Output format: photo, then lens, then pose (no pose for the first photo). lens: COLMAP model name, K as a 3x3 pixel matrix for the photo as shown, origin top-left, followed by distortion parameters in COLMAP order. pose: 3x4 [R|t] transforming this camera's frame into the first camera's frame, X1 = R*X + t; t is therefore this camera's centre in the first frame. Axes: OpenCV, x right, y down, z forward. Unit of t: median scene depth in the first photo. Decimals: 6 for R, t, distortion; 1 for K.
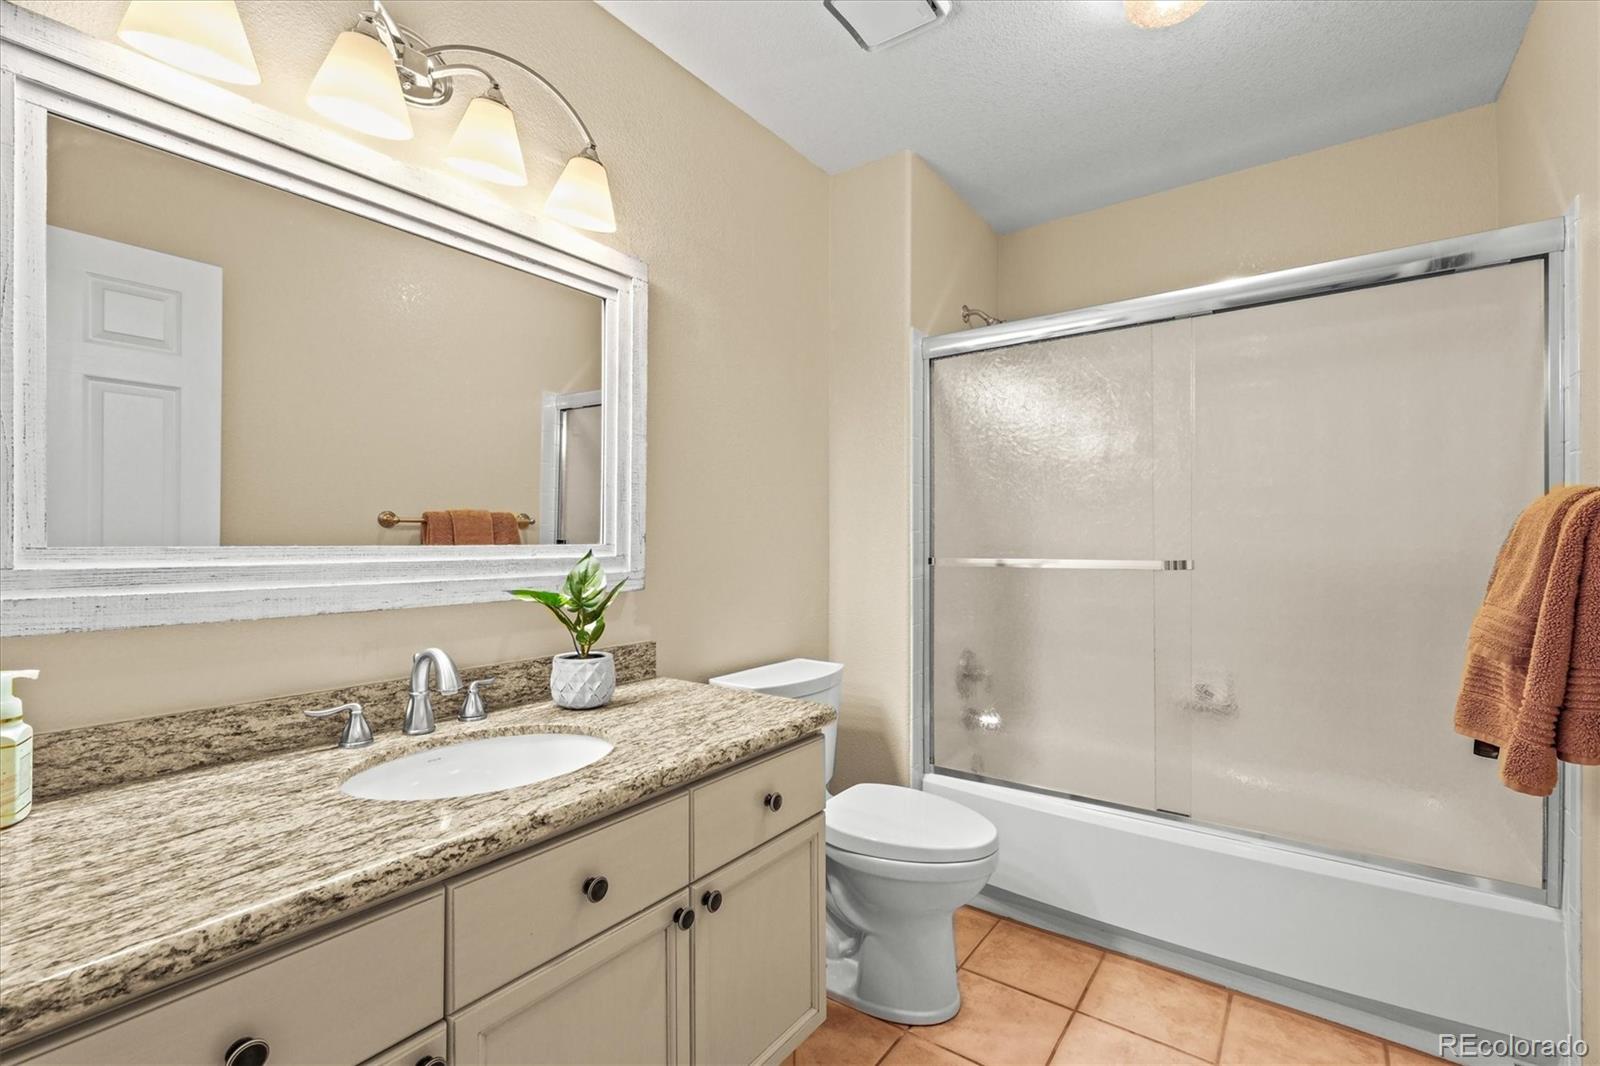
lens RADIAL K [[704.1, 0, 800.0], [0, 704.1, 536.3], [0, 0, 1]] dist [0.001227, -0.001390]
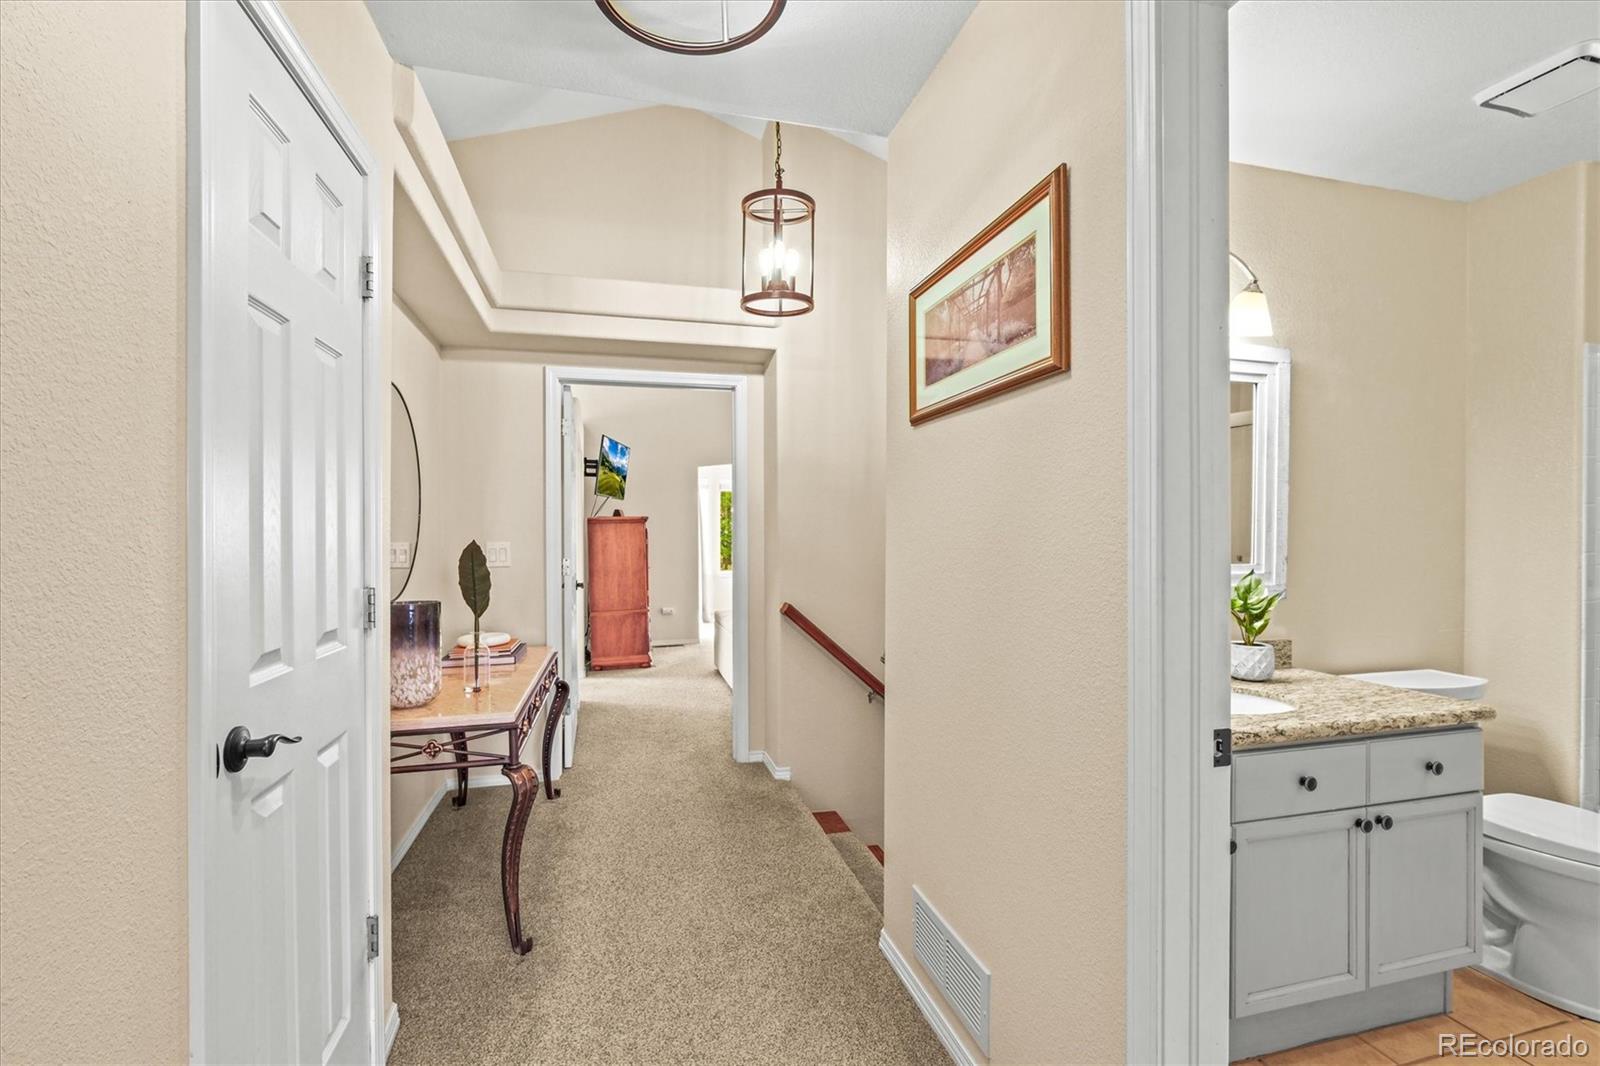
lens RADIAL K [[704.1, 0, 803.7], [0, 704.1, 536.4], [0, 0, 1]] dist [0.001227, -0.001390]
pose [[0.782995, 0.004620, -0.622011, -0.127811], [0.000888, 0.999963, 0.008546, -0.061114], [0.622028, -0.007244, 0.782962, -0.674639]]
